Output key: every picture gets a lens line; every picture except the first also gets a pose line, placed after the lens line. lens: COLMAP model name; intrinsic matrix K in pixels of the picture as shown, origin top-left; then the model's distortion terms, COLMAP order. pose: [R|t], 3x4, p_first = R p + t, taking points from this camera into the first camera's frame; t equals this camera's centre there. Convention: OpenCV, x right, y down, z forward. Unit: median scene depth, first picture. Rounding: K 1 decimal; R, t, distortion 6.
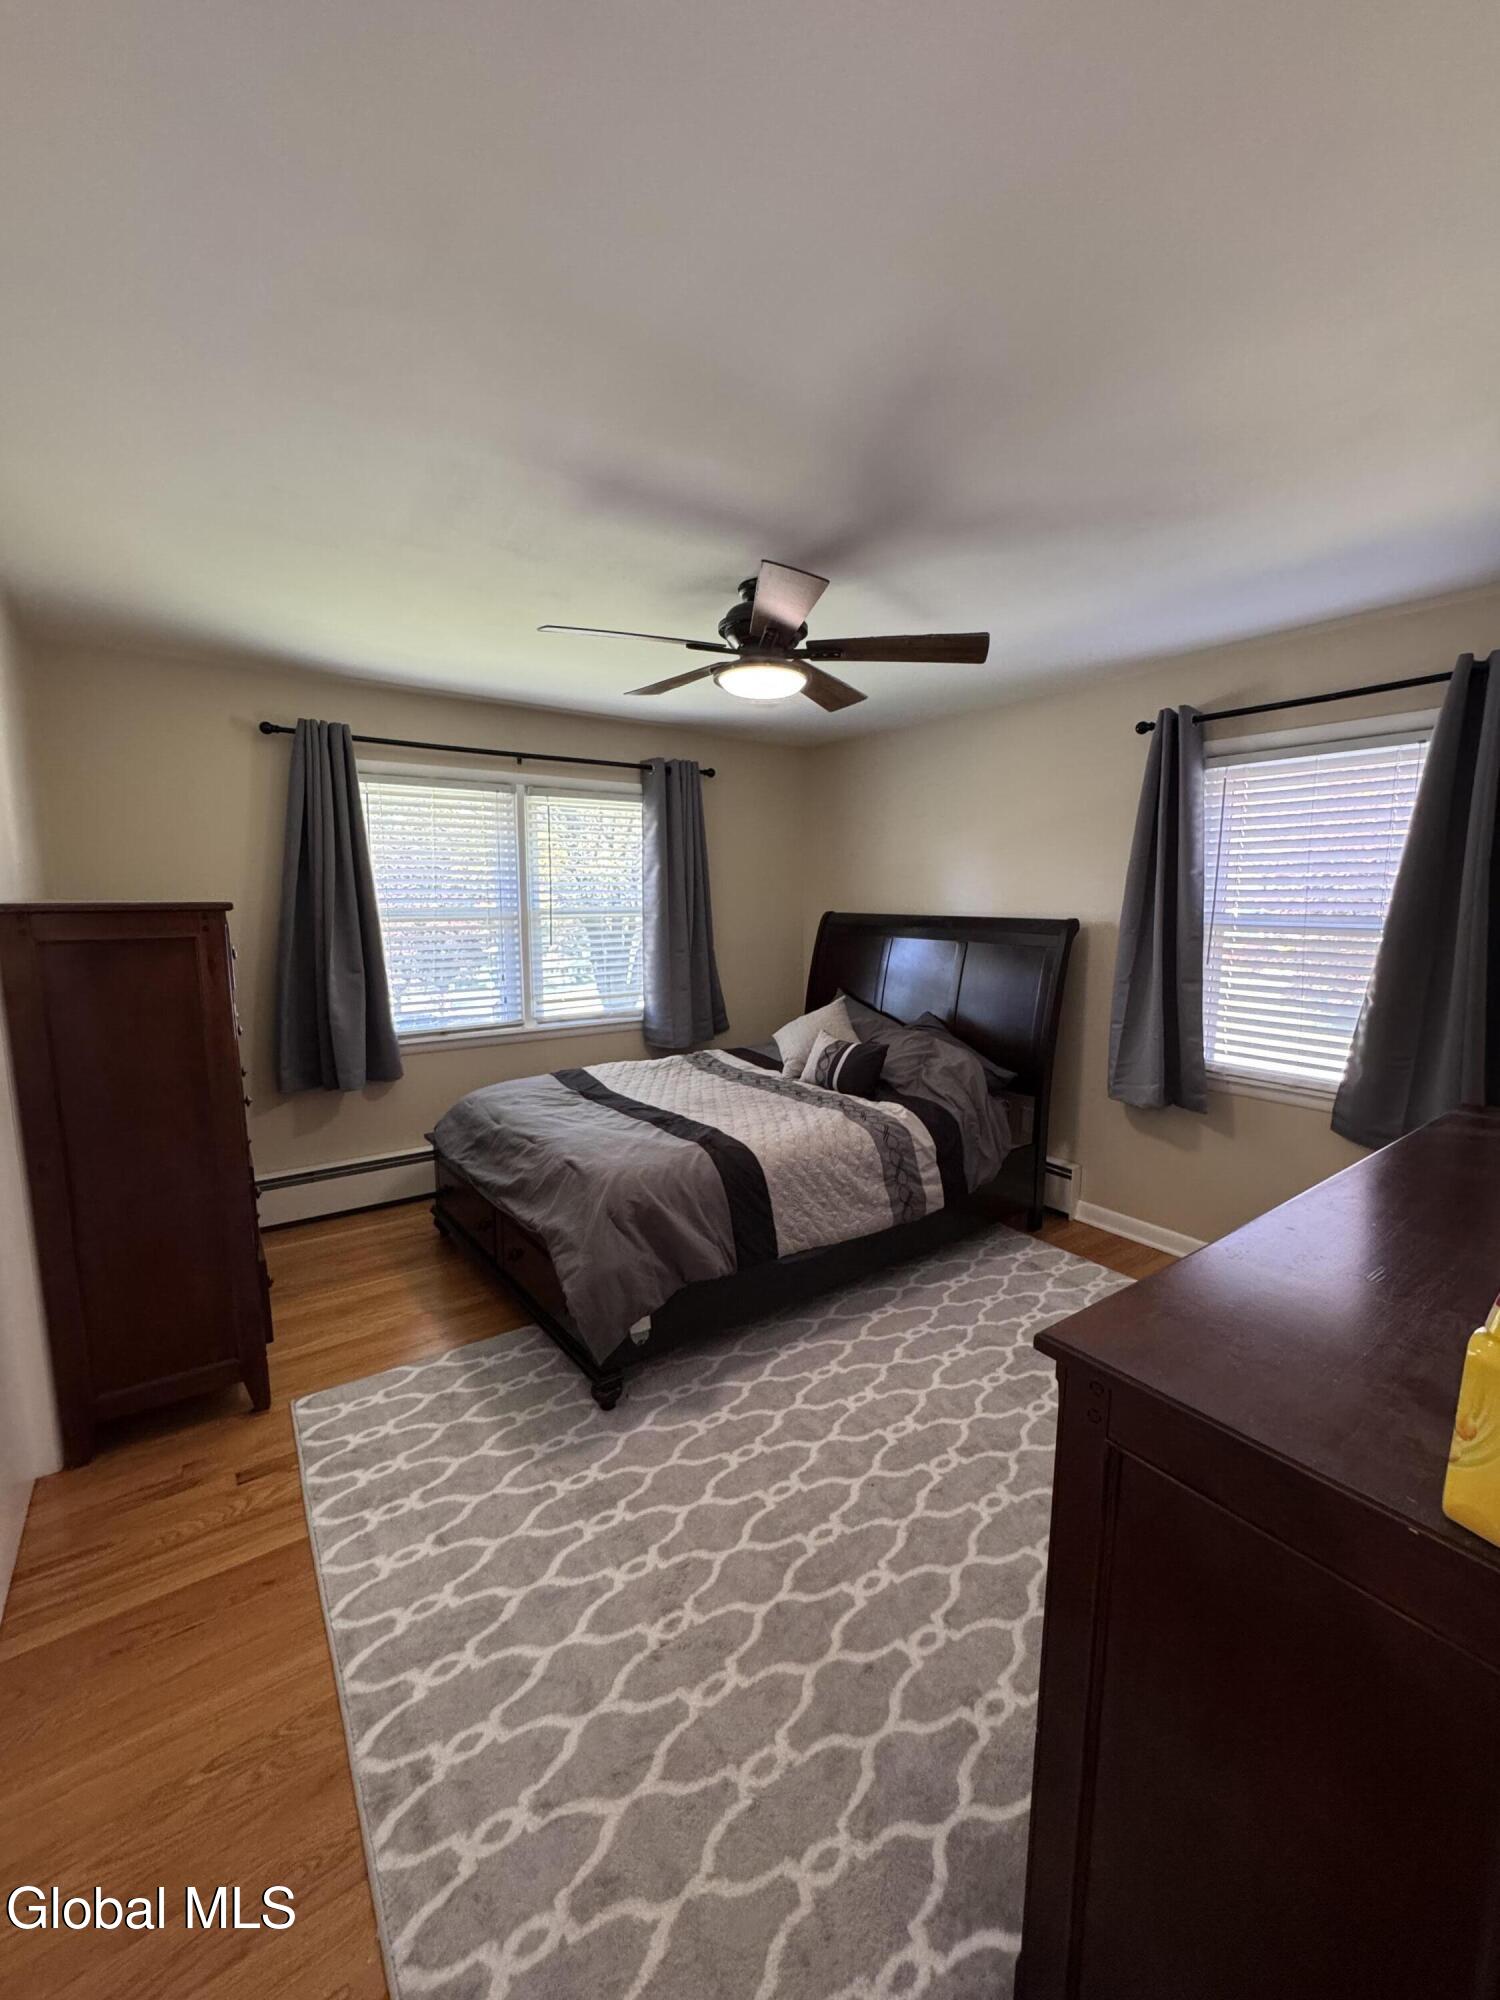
lens RADIAL K [[797.0, 0, 750.0], [0, 797.0, 1000.0], [0, 0, 1]] dist [-0.002585, -0.000443]
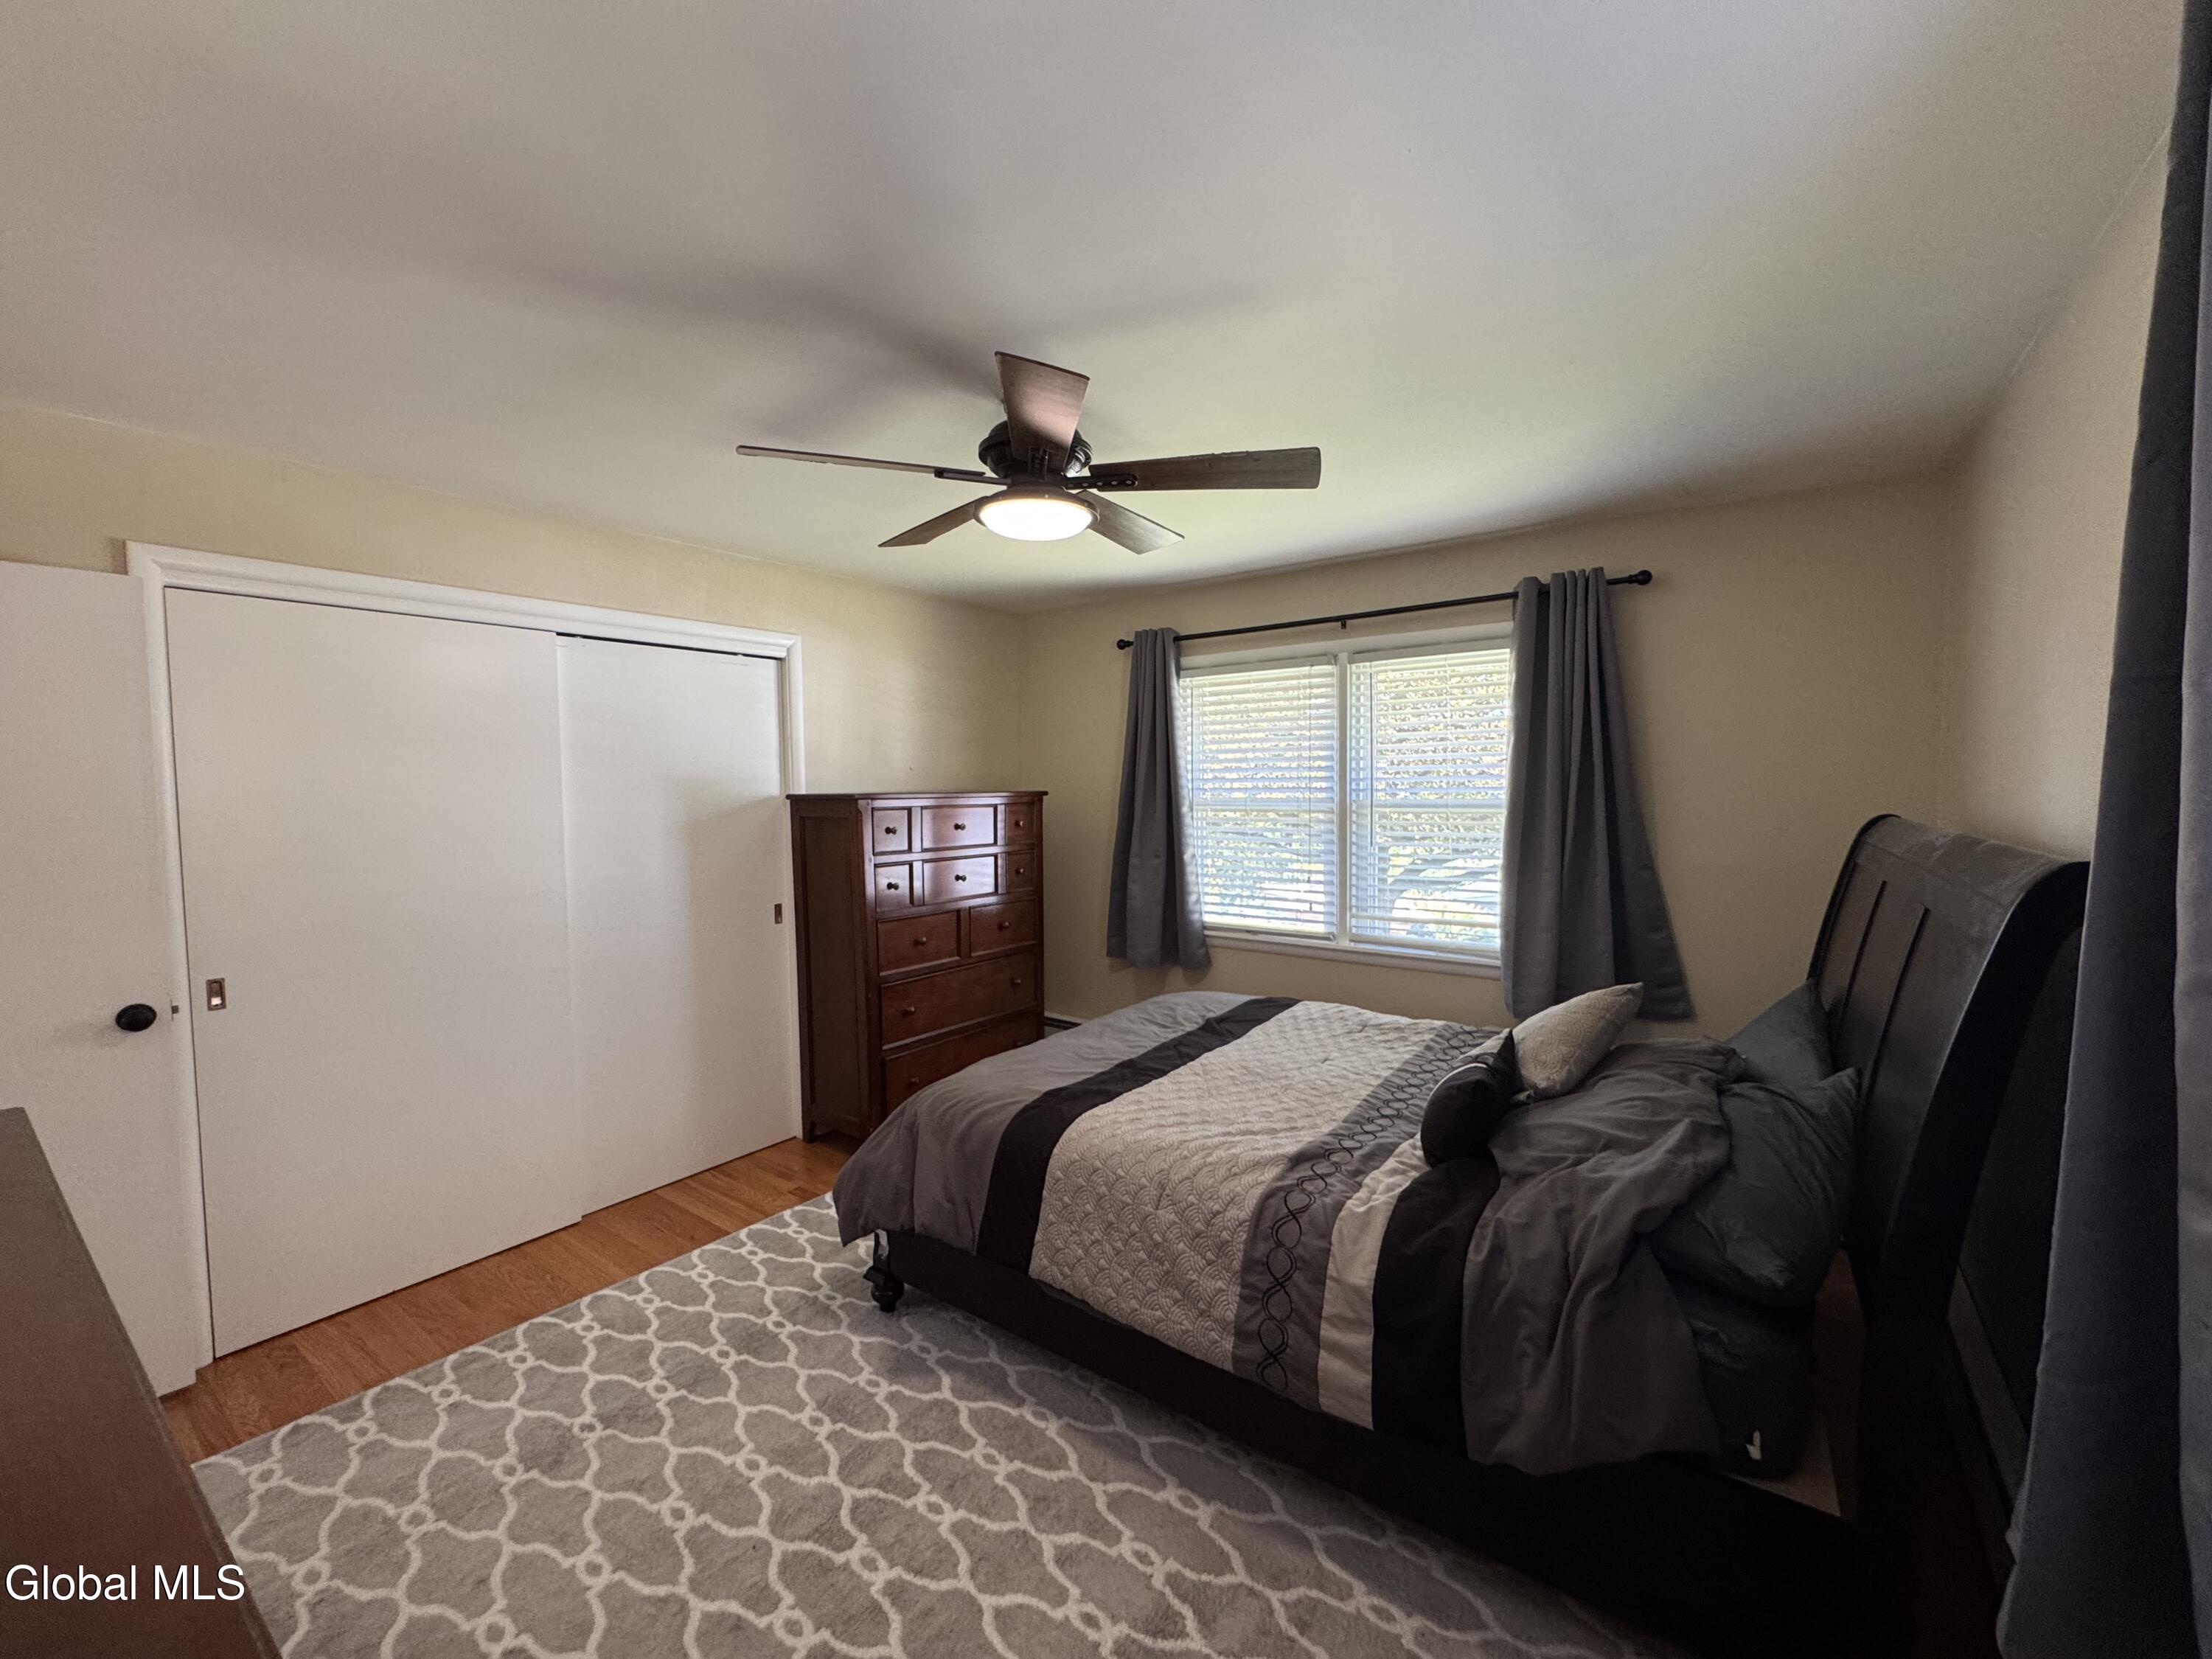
lens RADIAL K [[881.5, 0, 1106.0], [0, 881.5, 829.5], [0, 0, 1]] dist [-0.002585, -0.000443]
pose [[0.309582, 0.046502, -0.949735, 0.799803], [-0.115620, 0.993233, 0.010944, -0.102327], [0.943817, 0.106421, 0.312863, 0.754983]]
